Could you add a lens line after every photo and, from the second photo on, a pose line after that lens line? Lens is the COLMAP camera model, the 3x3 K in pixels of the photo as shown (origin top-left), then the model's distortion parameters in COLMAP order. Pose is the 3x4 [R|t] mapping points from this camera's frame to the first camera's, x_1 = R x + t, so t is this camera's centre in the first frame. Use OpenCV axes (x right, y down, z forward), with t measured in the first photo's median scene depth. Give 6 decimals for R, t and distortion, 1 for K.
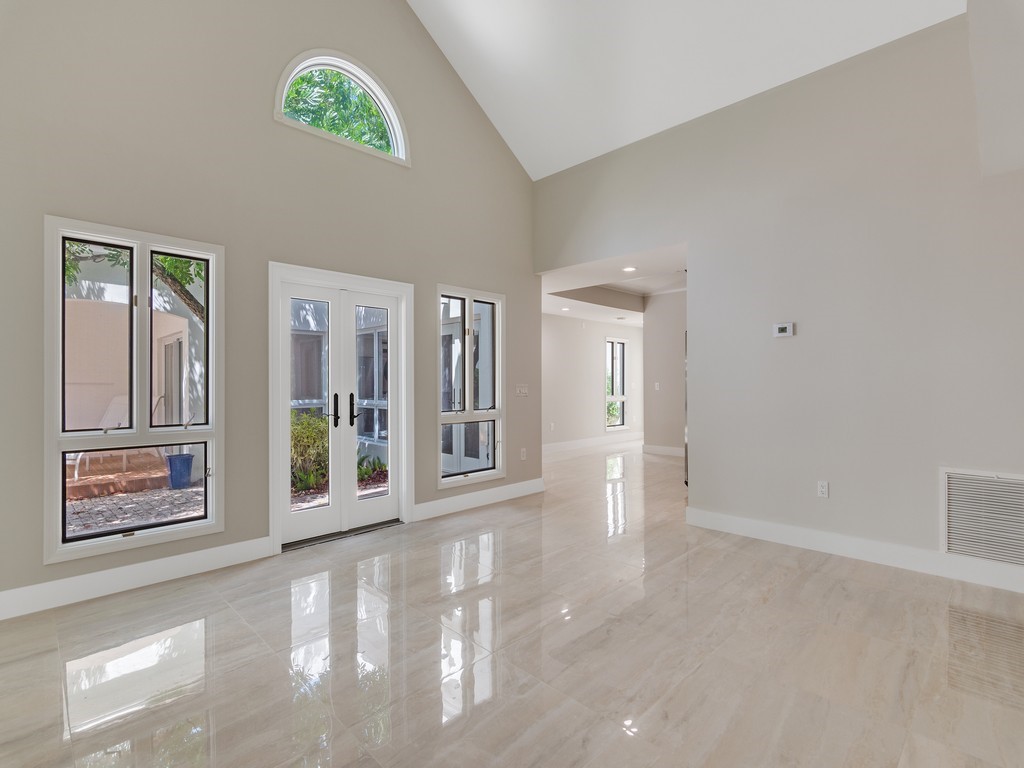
lens RADIAL K [[498.3, 0, 511.7], [0, 498.3, 382.6], [0, 0, 1]] dist [-0.006218, -0.000349]
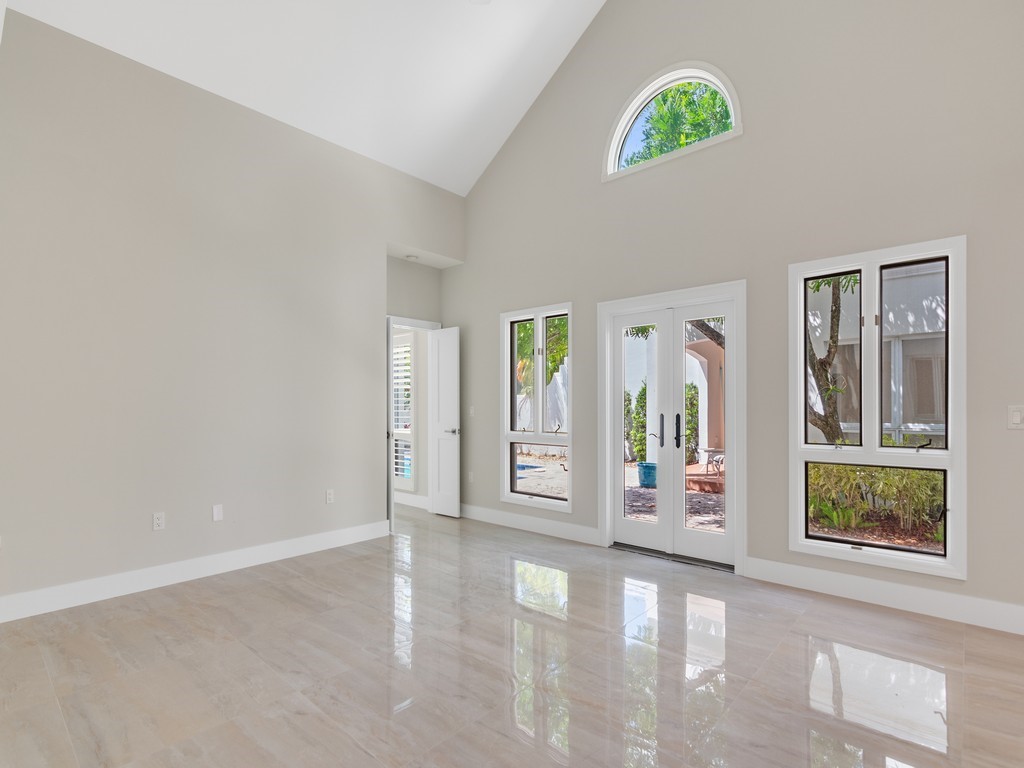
lens RADIAL K [[498.3, 0, 505.9], [0, 498.3, 405.0], [0, 0, 1]] dist [-0.006218, -0.000349]
pose [[0.047917, 0.003776, -0.998844, 0.649575], [0.005619, 0.999976, 0.004050, -0.002857], [0.998836, -0.005806, 0.047894, 0.642870]]
